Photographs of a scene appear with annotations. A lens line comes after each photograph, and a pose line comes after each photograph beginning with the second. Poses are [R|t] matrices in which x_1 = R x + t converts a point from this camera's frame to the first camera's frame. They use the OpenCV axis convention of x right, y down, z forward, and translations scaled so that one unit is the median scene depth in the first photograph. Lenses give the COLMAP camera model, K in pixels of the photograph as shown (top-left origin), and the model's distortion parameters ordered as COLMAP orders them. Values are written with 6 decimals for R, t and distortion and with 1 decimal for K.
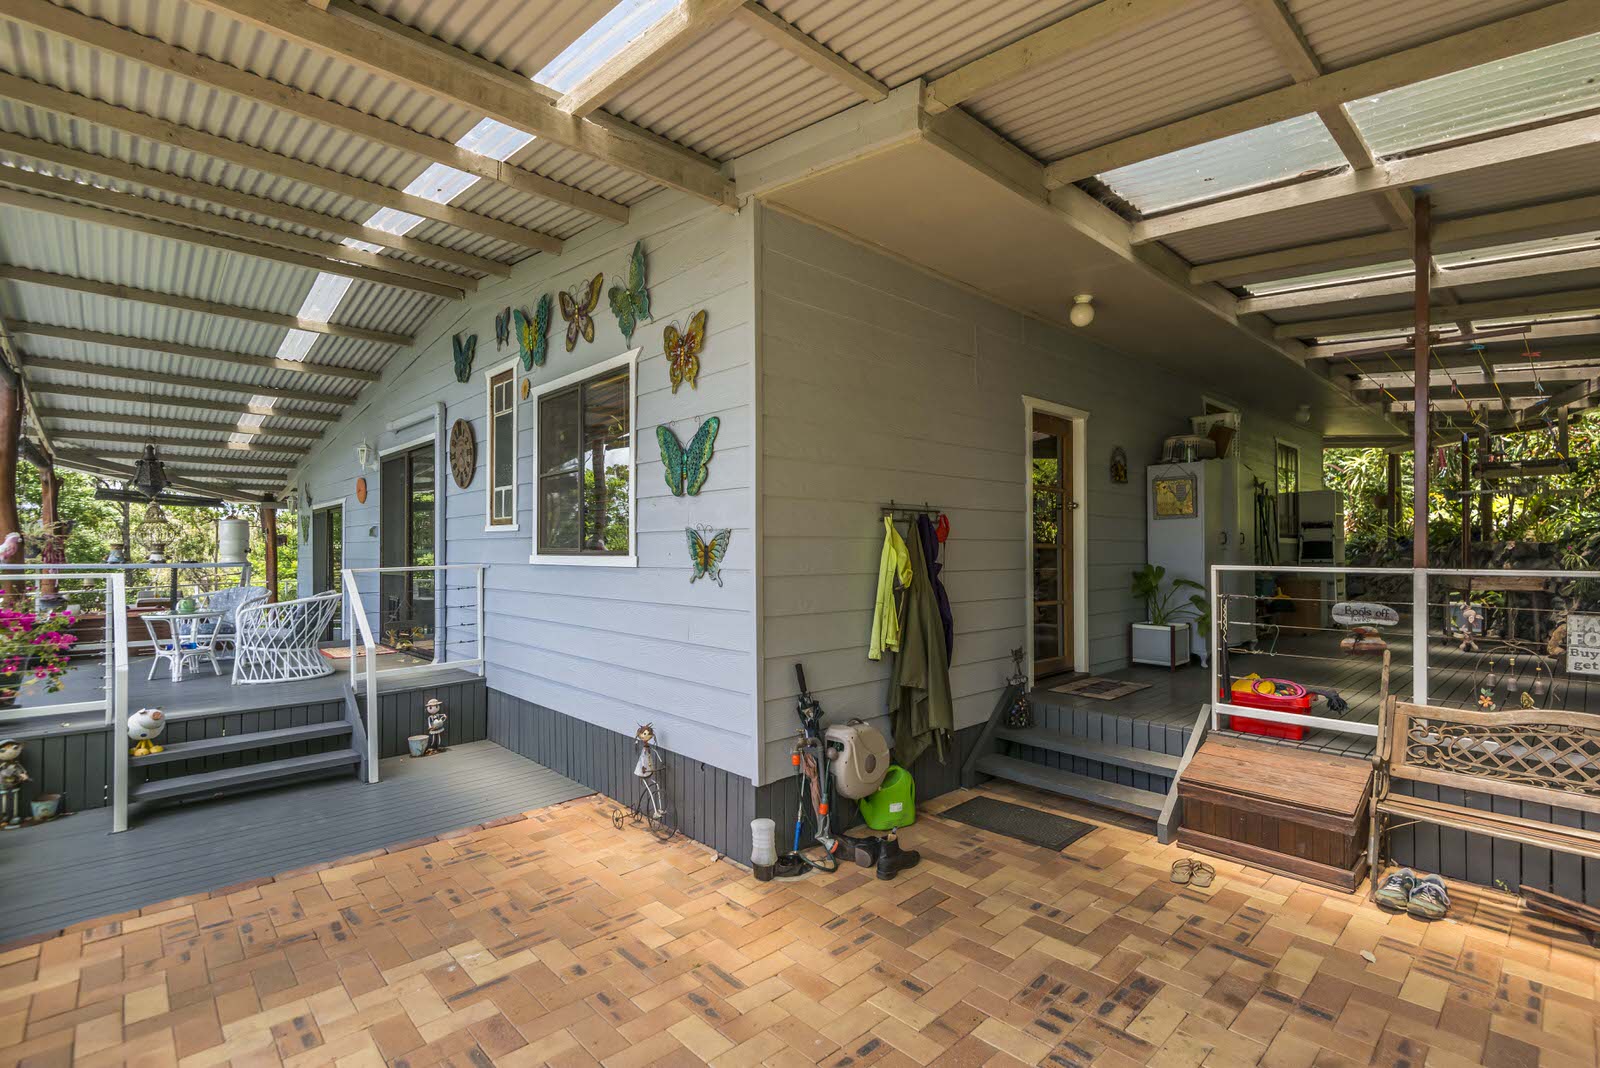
lens RADIAL K [[731.2, 0, 809.3], [0, 731.2, 535.8], [0, 0, 1]] dist [0.005022, -0.002930]
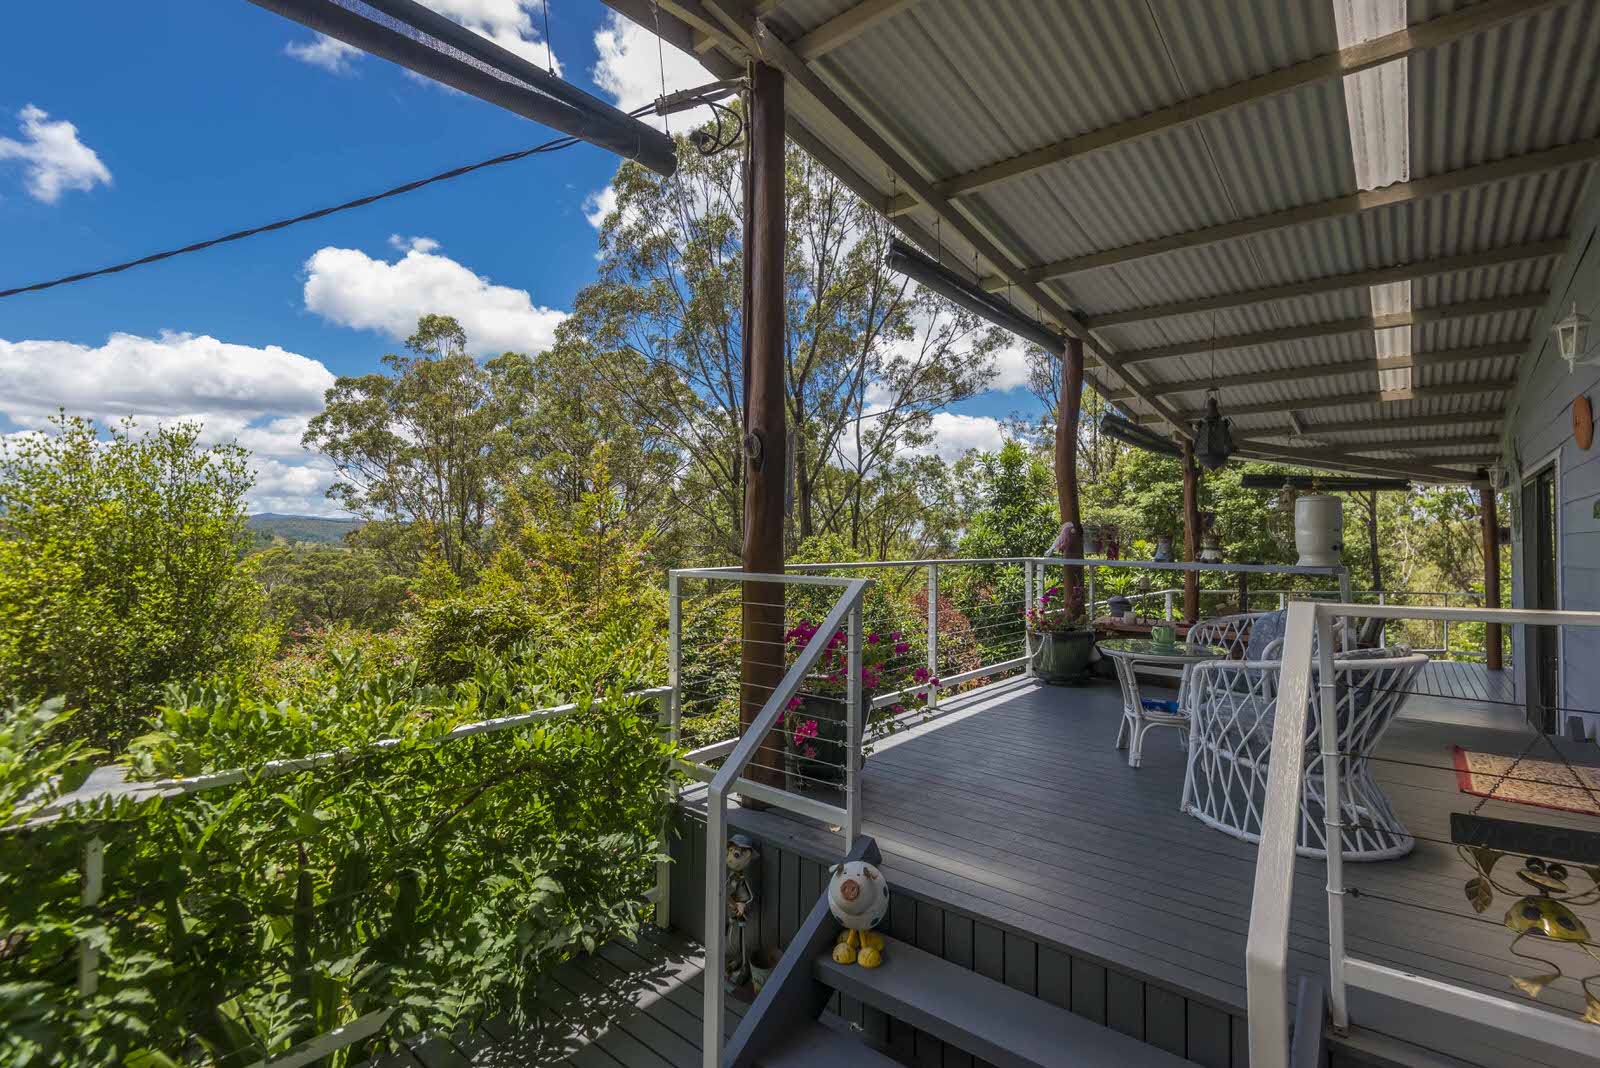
lens RADIAL K [[731.2, 0, 799.4], [0, 731.2, 532.0], [0, 0, 1]] dist [0.005022, -0.002930]
pose [[0.123587, -0.011022, -0.992273, -0.177597], [0.004904, 0.999933, -0.010497, 0.009979], [0.992322, -0.003569, 0.123633, 0.373410]]
